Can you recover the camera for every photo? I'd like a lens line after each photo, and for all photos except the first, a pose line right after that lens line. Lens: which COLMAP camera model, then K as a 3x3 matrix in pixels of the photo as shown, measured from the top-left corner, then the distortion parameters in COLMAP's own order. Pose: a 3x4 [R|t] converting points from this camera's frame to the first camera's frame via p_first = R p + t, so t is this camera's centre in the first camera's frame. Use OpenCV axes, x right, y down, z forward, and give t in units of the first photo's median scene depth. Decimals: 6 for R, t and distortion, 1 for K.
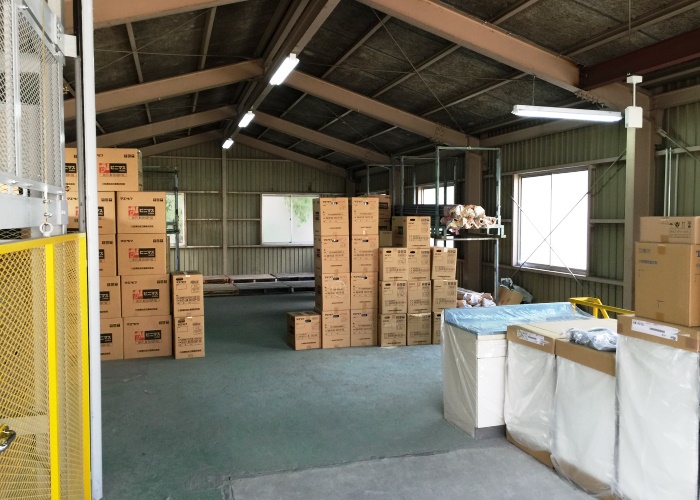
lens RADIAL K [[590.7, 0, 349.7], [0, 590.7, 237.2], [0, 0, 1]] dist [0.082449, -0.109360]
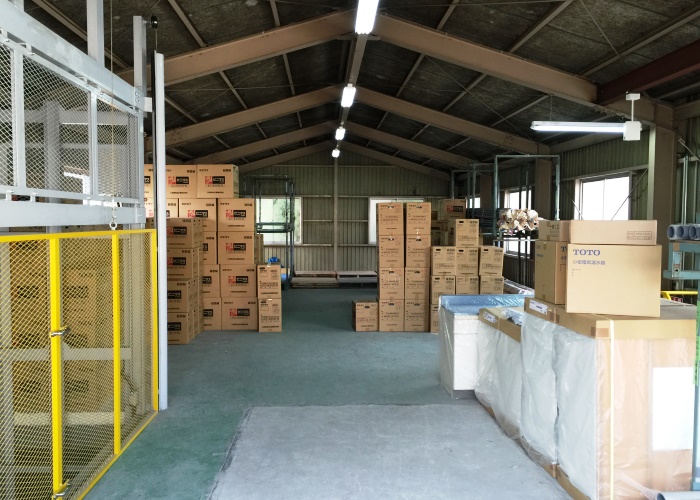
lens RADIAL K [[590.7, 0, 349.7], [0, 590.7, 237.2], [0, 0, 1]] dist [0.082449, -0.109360]
pose [[0.970683, 0.012964, -0.240015, 0.175555], [-0.013645, 0.999906, -0.001174, 0.004000], [0.239977, 0.004414, 0.970769, -0.150611]]
